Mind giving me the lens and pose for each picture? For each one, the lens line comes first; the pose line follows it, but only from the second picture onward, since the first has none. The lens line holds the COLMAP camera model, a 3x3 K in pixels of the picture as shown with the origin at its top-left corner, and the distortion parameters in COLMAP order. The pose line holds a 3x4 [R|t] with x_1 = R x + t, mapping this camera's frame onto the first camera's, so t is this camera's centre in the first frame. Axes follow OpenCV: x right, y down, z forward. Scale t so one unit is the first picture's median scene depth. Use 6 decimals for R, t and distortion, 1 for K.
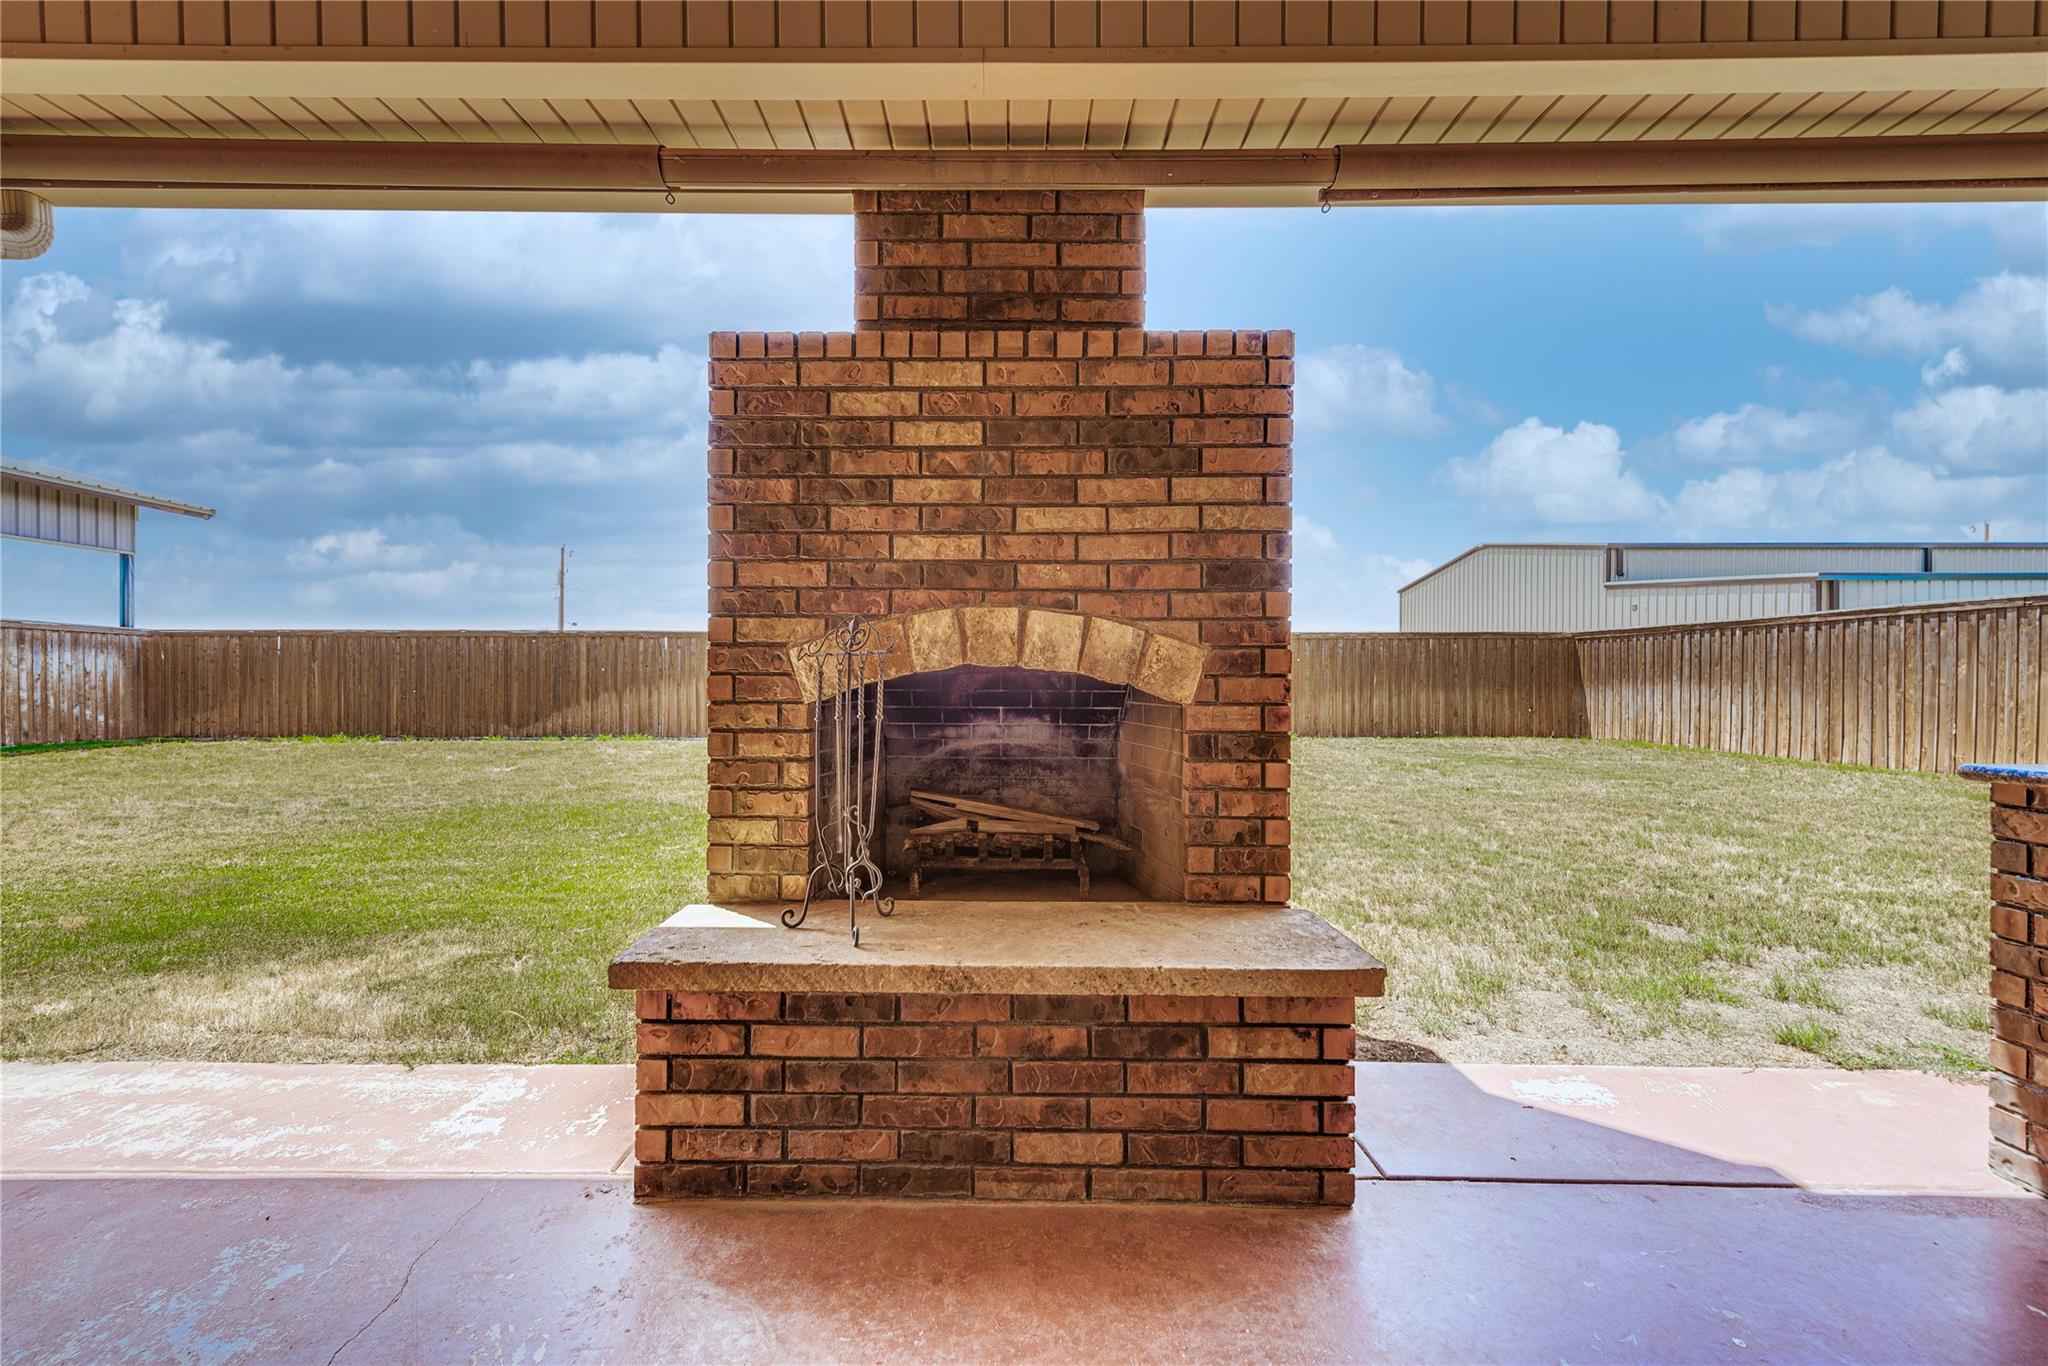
lens RADIAL K [[809.8, 0, 997.7], [0, 809.8, 682.0], [0, 0, 1]] dist [0.015500, -0.004089]
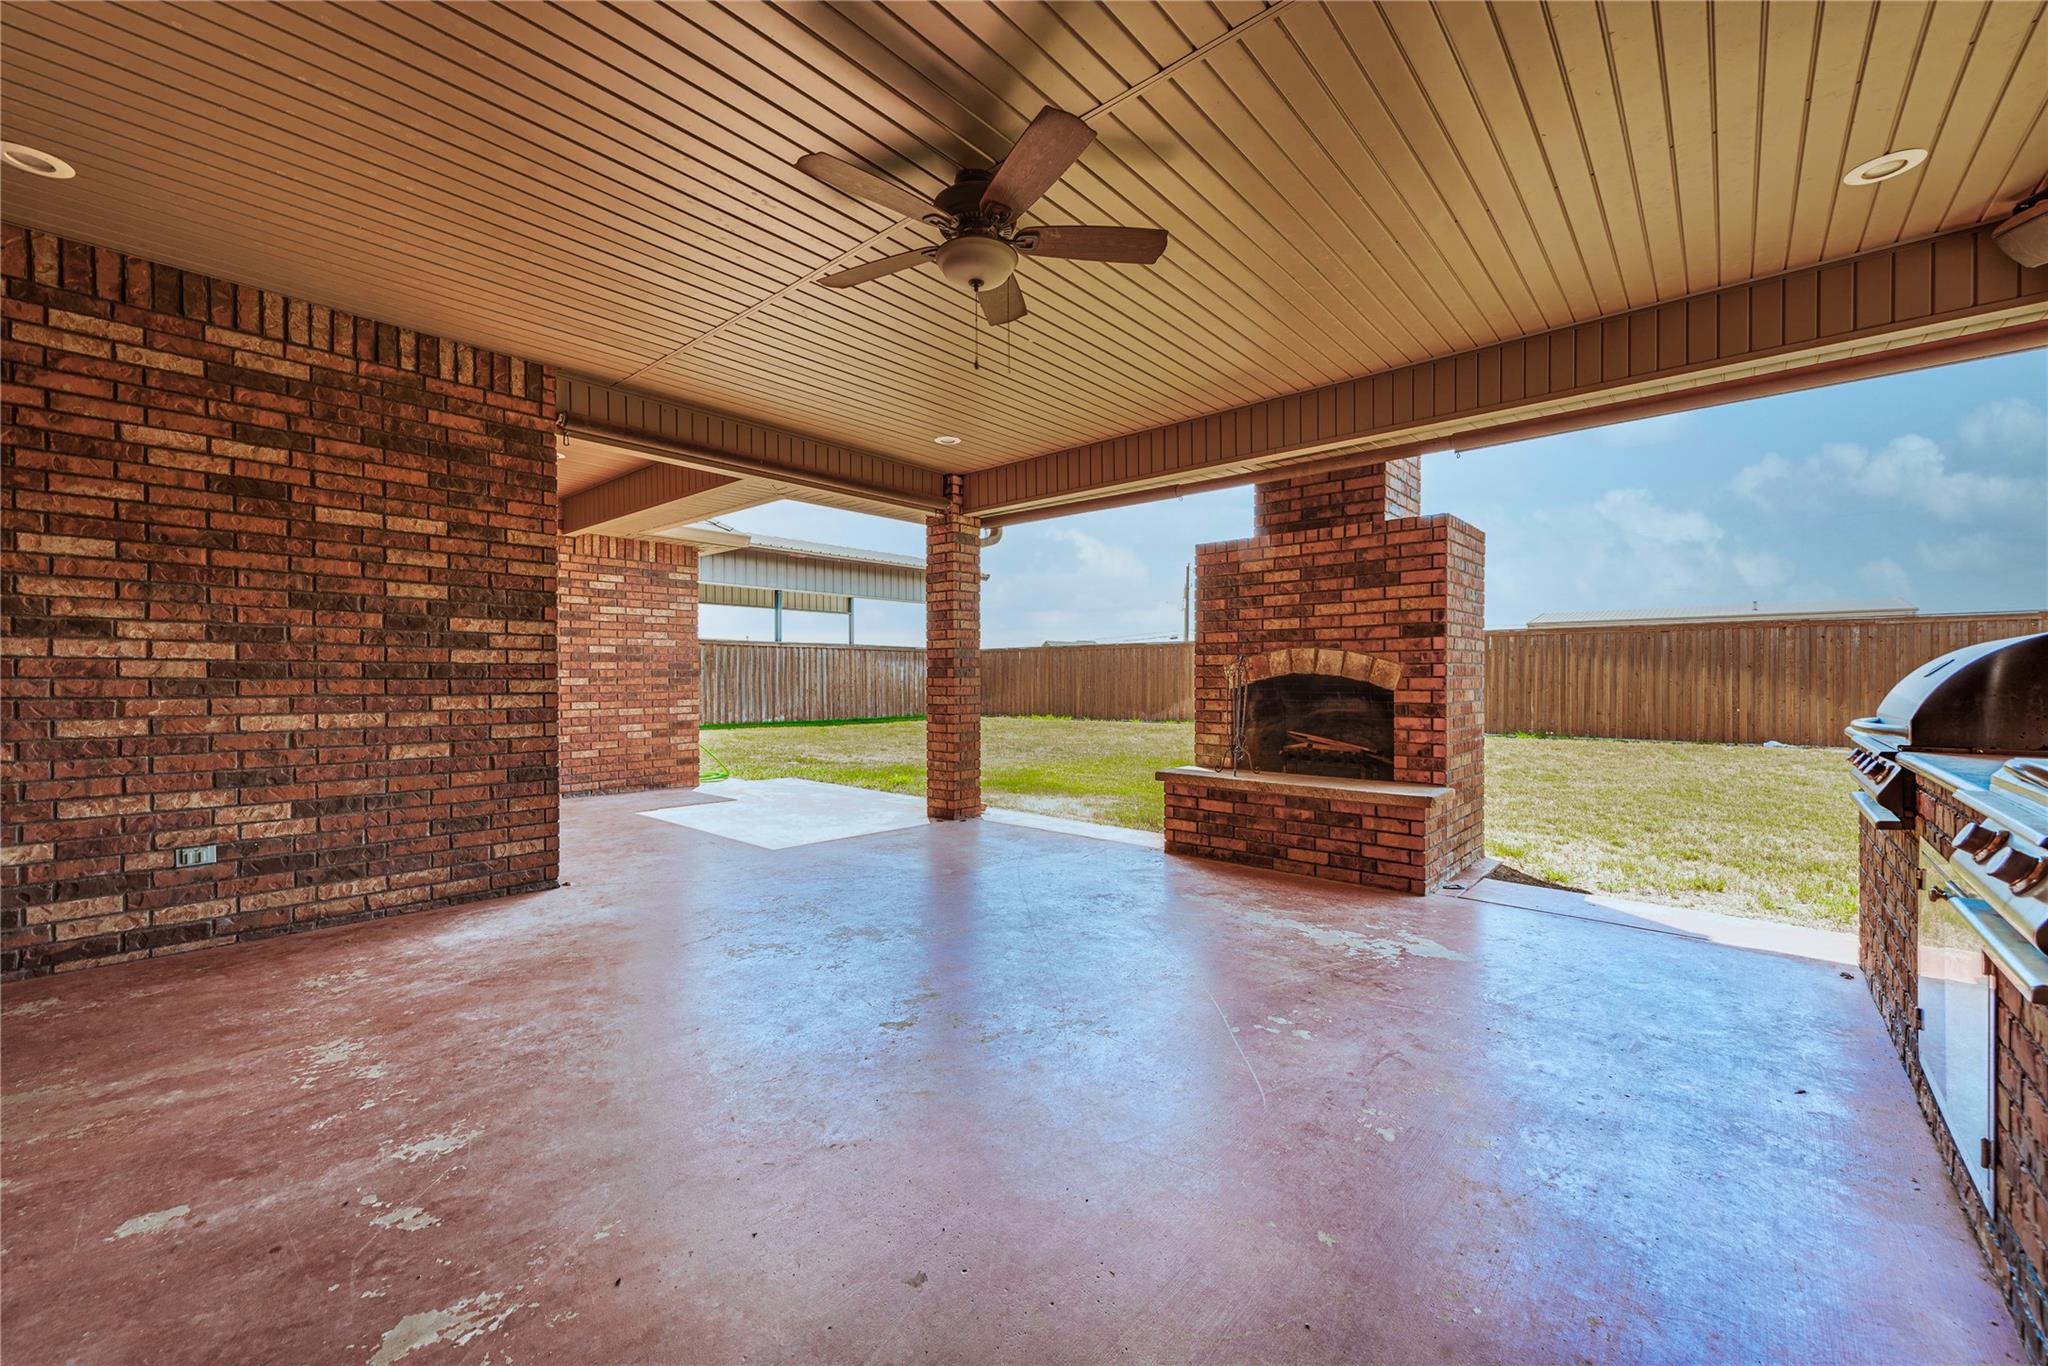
lens RADIAL K [[809.8, 0, 1026.1], [0, 809.8, 679.6], [0, 0, 1]] dist [0.015500, -0.004089]
pose [[0.768983, -0.001686, -0.639268, 0.875902], [0.000864, 0.999998, -0.001598, 0.001712], [0.639269, 0.000677, 0.768983, -1.320781]]
